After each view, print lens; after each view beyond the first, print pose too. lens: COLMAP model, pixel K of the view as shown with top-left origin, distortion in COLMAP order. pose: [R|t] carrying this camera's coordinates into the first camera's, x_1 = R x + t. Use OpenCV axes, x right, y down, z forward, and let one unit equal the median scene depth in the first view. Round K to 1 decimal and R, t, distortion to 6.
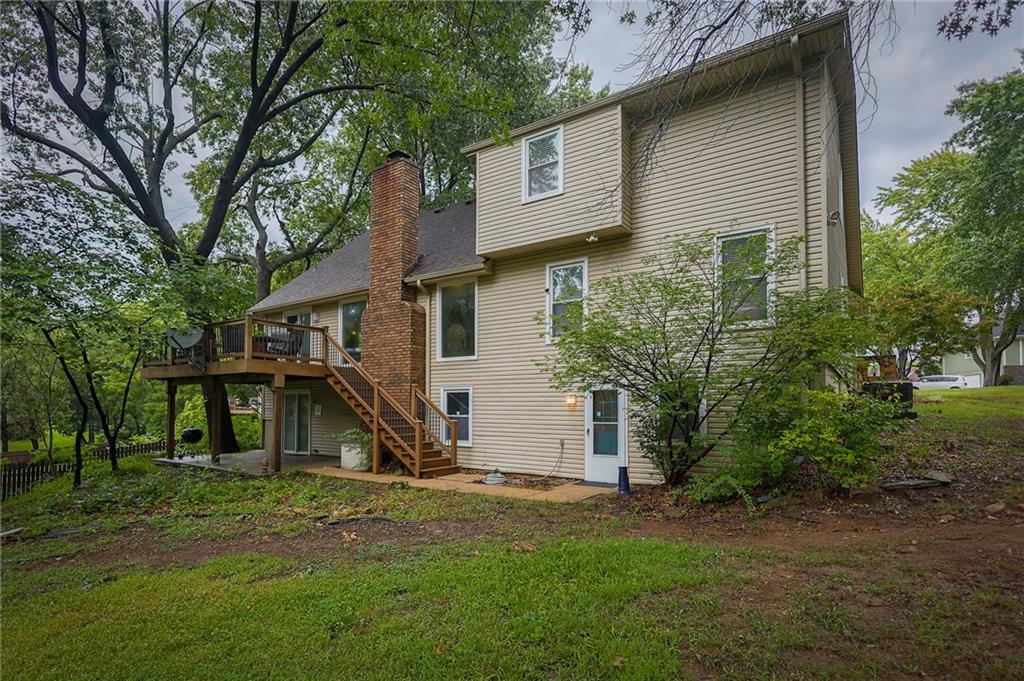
lens RADIAL K [[489.7, 0, 542.3], [0, 489.7, 408.1], [0, 0, 1]] dist [0.000706, 0.000182]
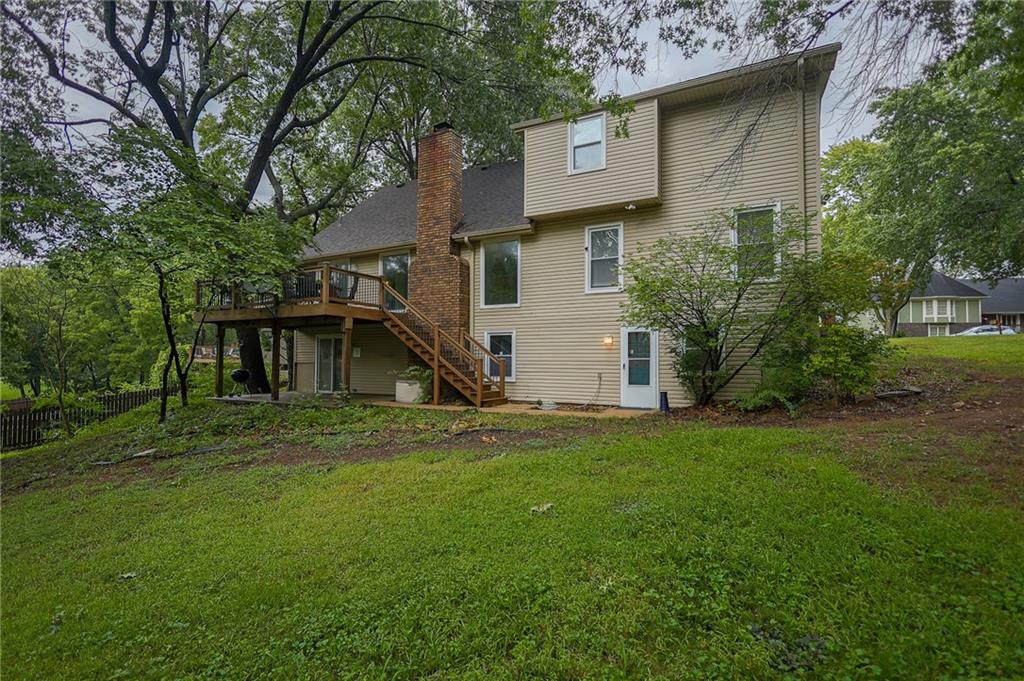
lens RADIAL K [[461.4, 0, 549.1], [0, 461.4, 363.5], [0, 0, 1]] dist [-0.000045, 0.000324]
pose [[0.993450, -0.002406, 0.114246, -0.192759], [0.001819, 0.999985, 0.005243, 0.030641], [-0.114257, -0.005001, 0.993439, -0.099030]]
